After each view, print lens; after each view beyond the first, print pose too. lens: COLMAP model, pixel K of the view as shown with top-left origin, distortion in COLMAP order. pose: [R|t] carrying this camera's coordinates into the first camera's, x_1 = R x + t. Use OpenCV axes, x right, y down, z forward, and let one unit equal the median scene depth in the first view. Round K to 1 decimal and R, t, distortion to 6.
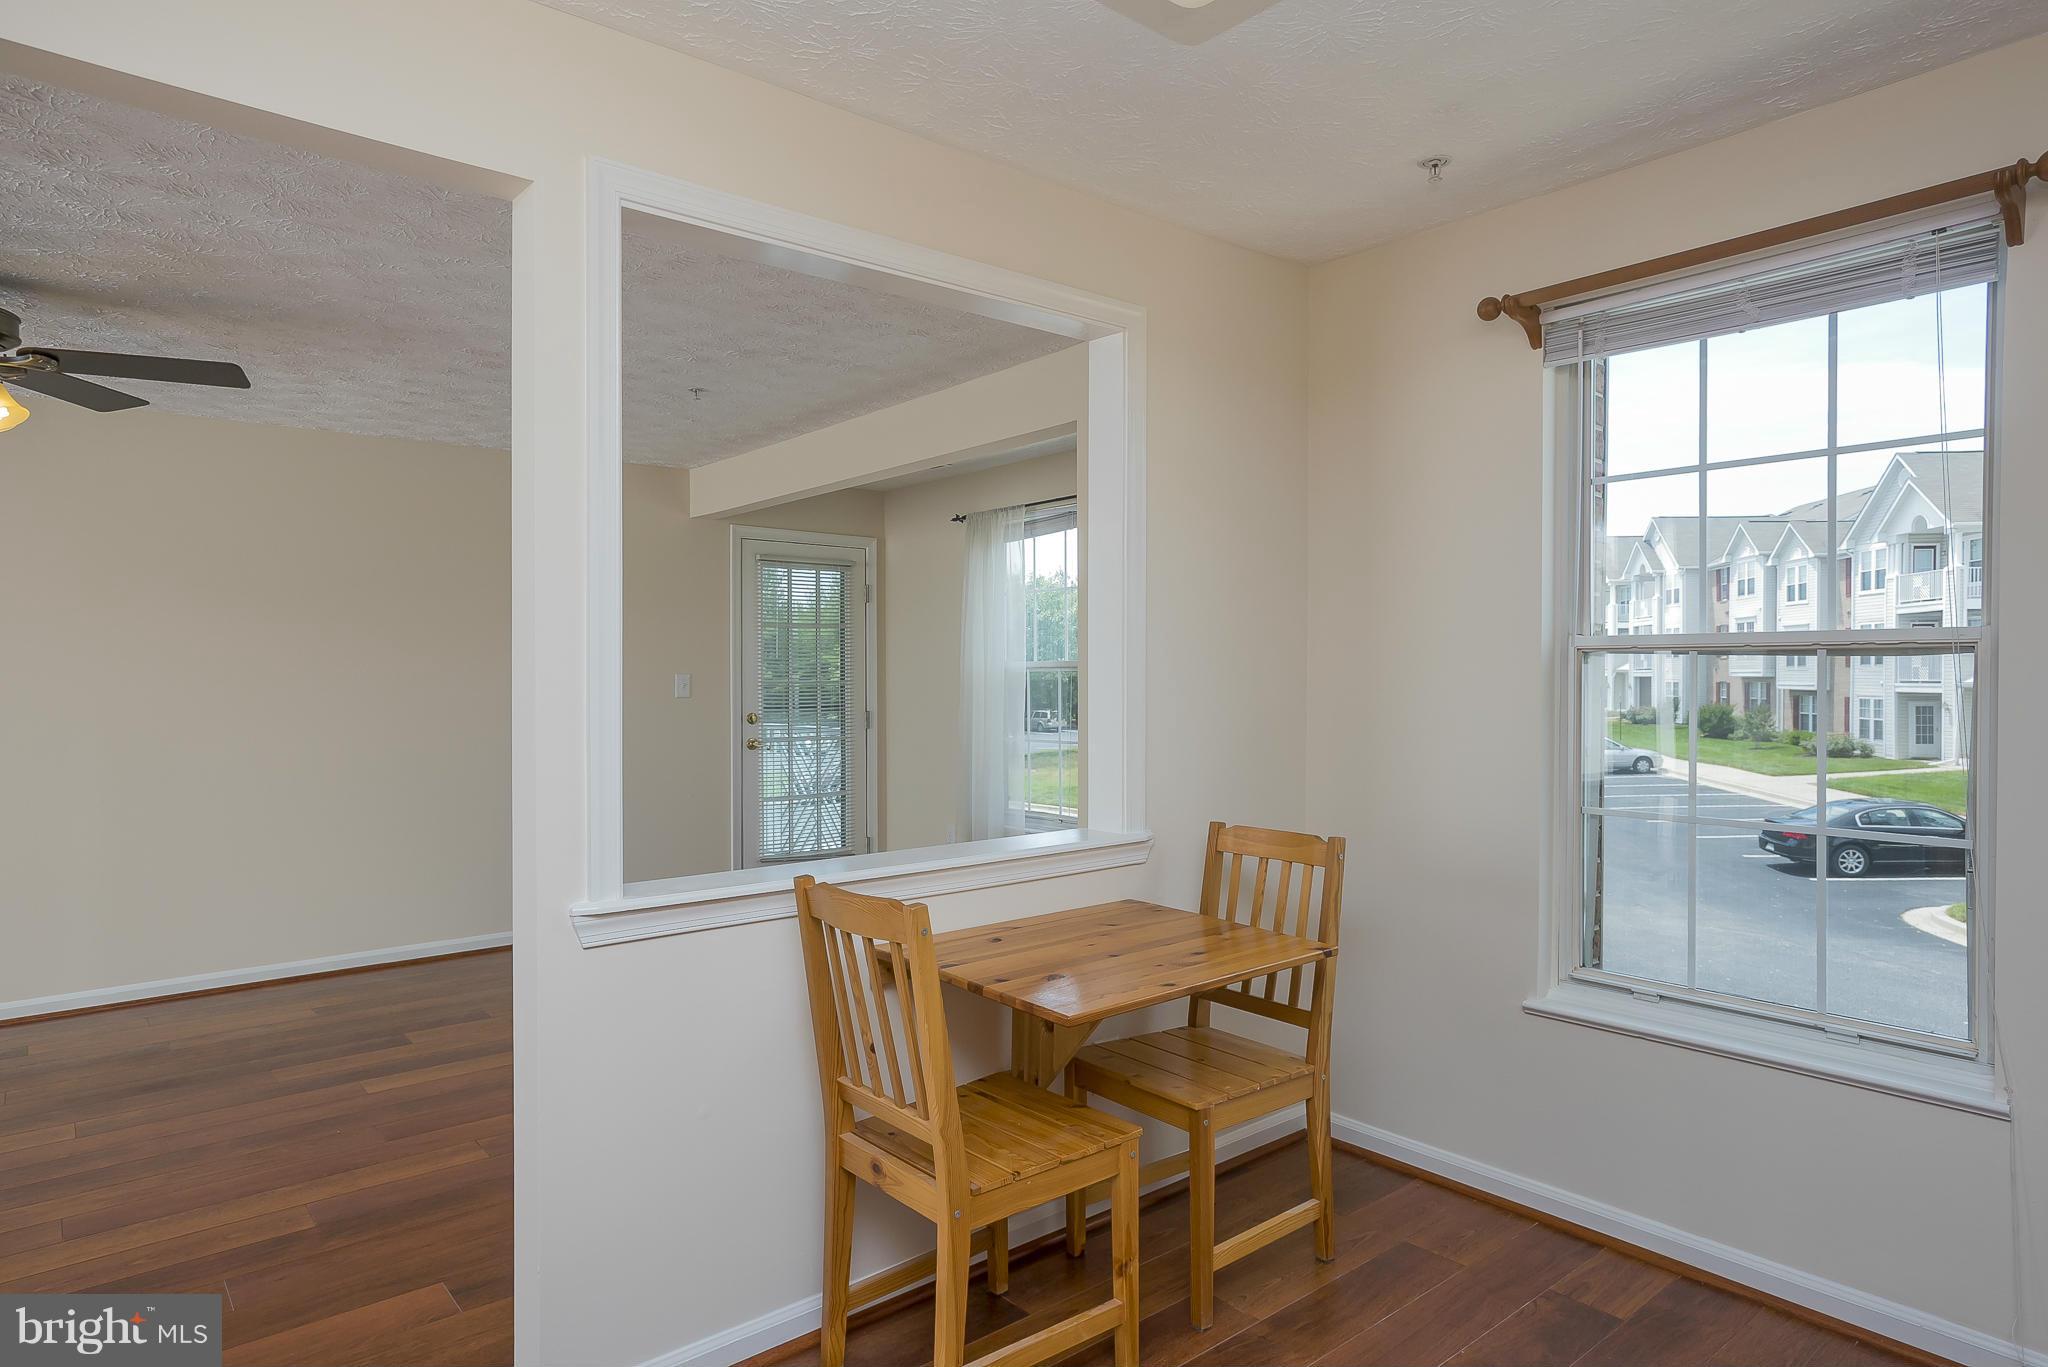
lens RADIAL K [[1158.2, 0, 1036.4], [0, 1158.2, 683.8], [0, 0, 1]] dist [-0.017146, 0.021965]
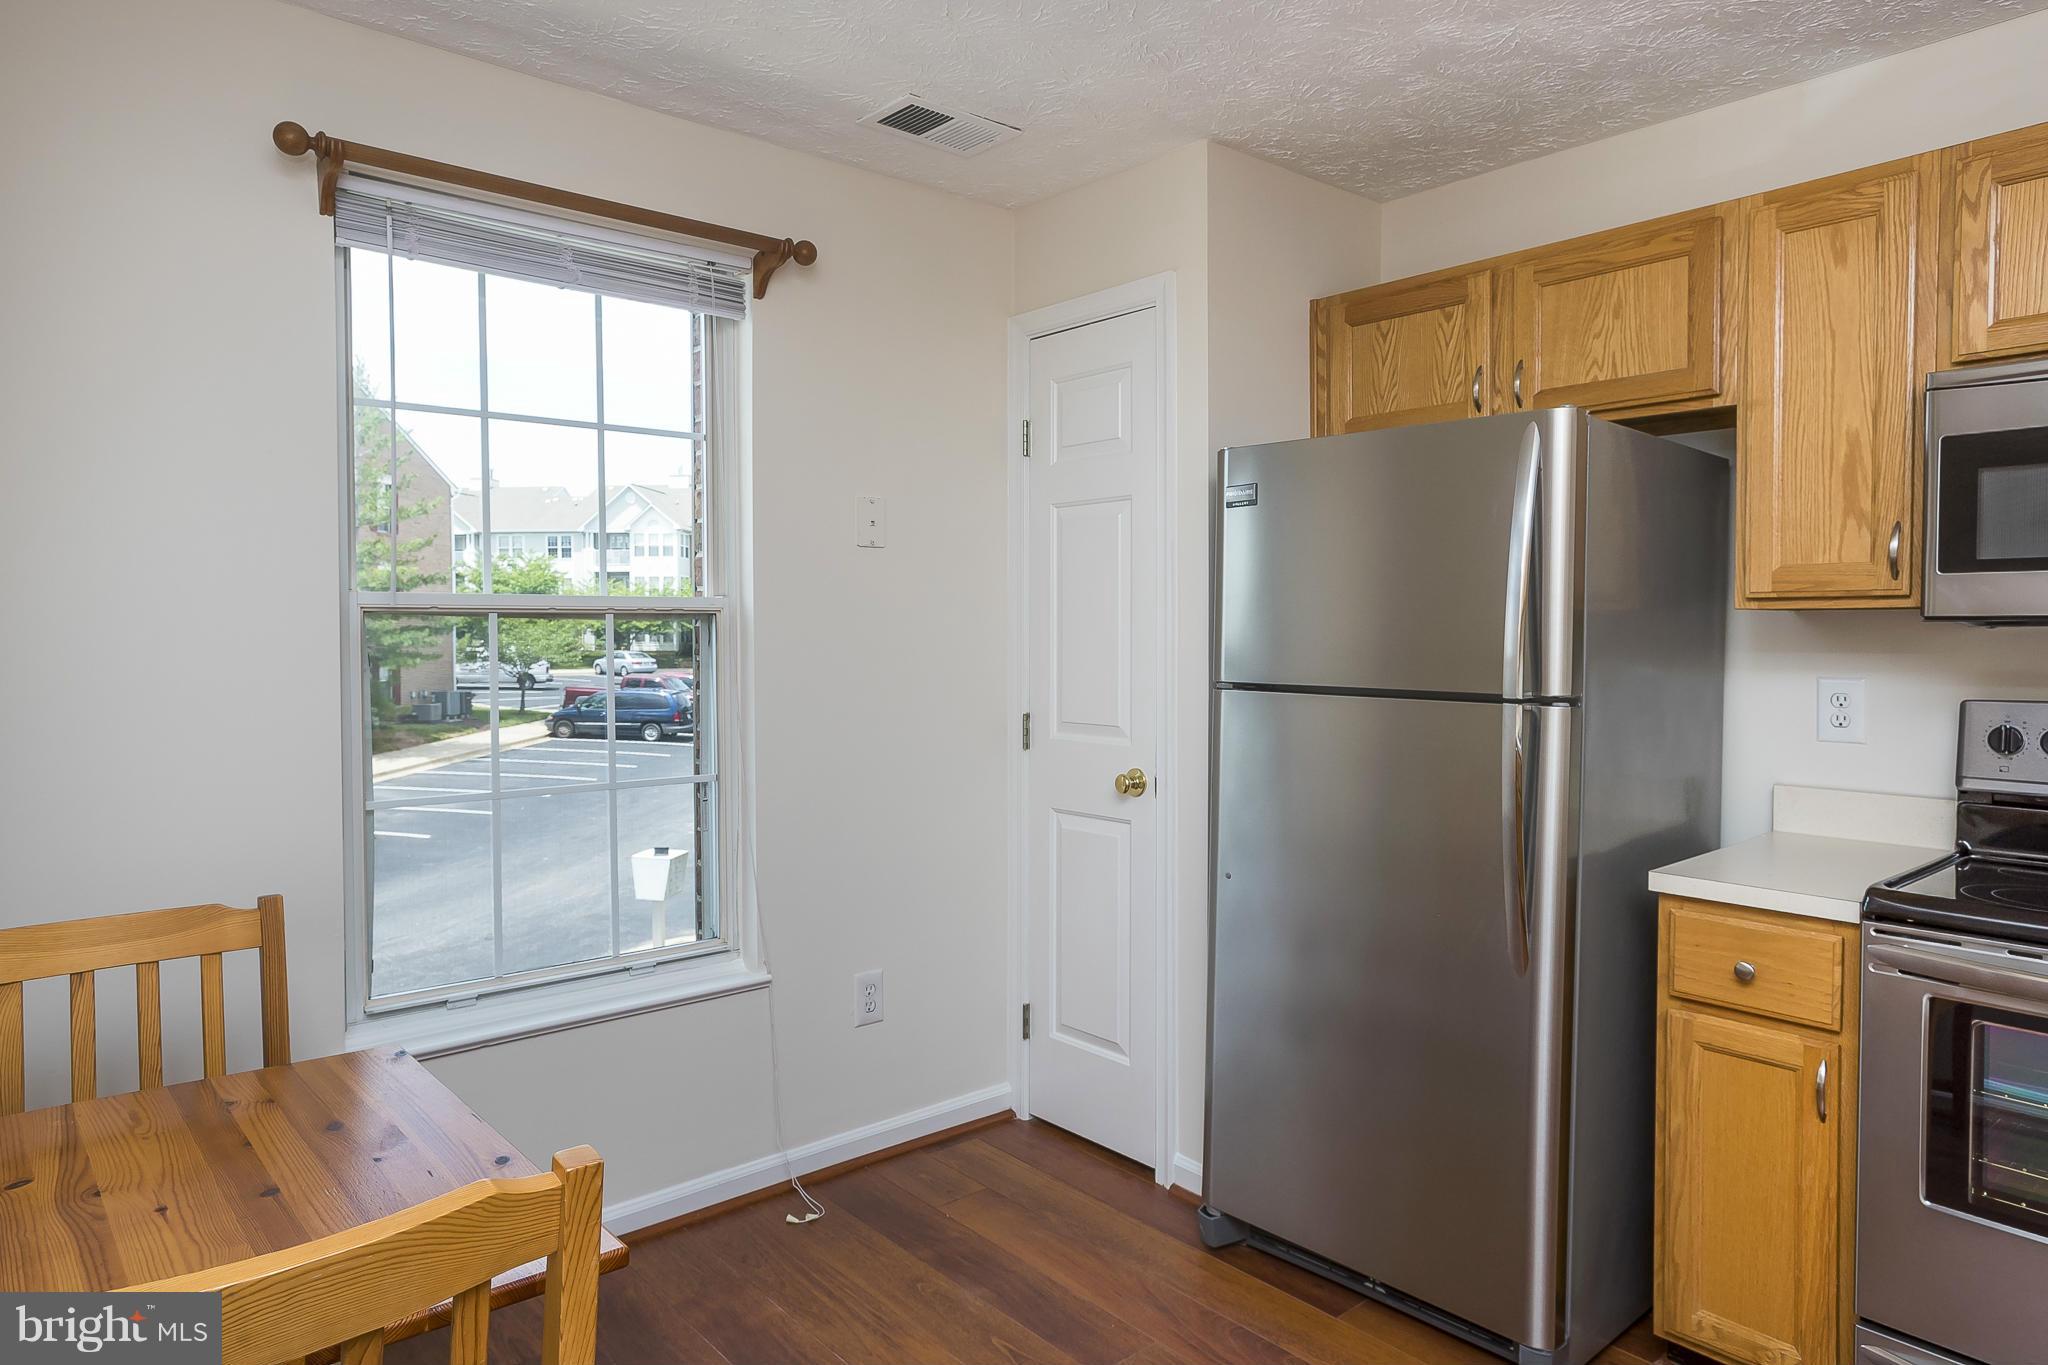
lens RADIAL K [[1231.9, 0, 1038.6], [0, 1231.9, 668.2], [0, 0, 1]] dist [-0.004326, 0.011842]
pose [[0.013072, -0.033097, 0.999367, -0.416668], [0.008676, 0.999418, 0.032985, -0.013442], [-0.999877, 0.008239, 0.013352, 0.558227]]
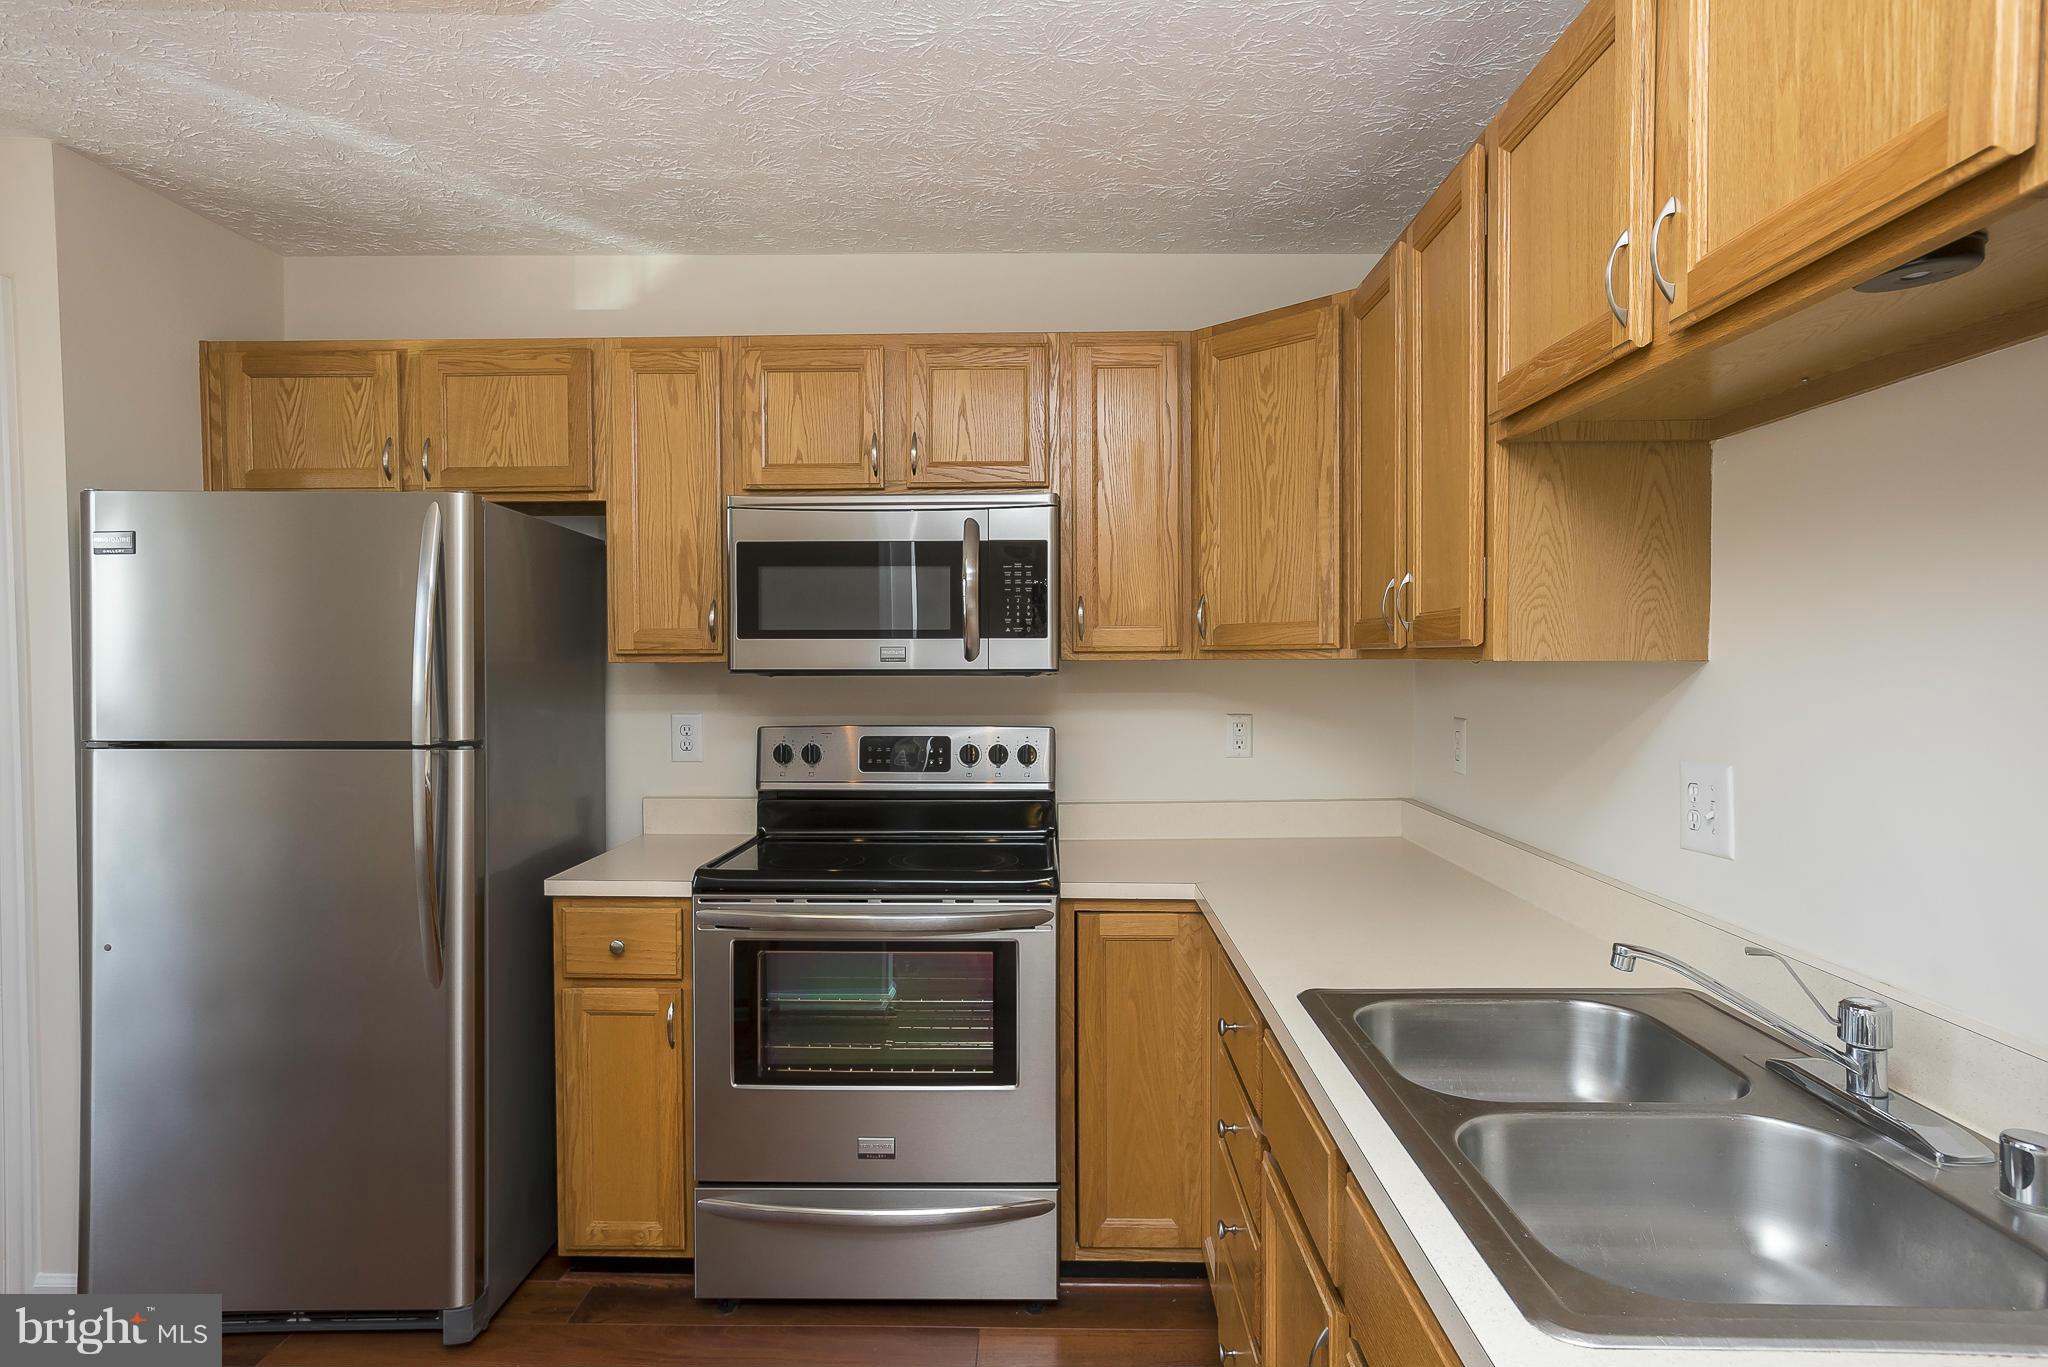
lens RADIAL K [[1158.2, 0, 1031.1], [0, 1158.2, 686.2], [0, 0, 1]] dist [-0.017146, 0.021965]
pose [[-0.725622, -0.018634, 0.687841, -0.527315], [0.006773, 0.999391, 0.034218, -0.034660], [-0.688060, 0.029488, -0.725055, 0.567458]]
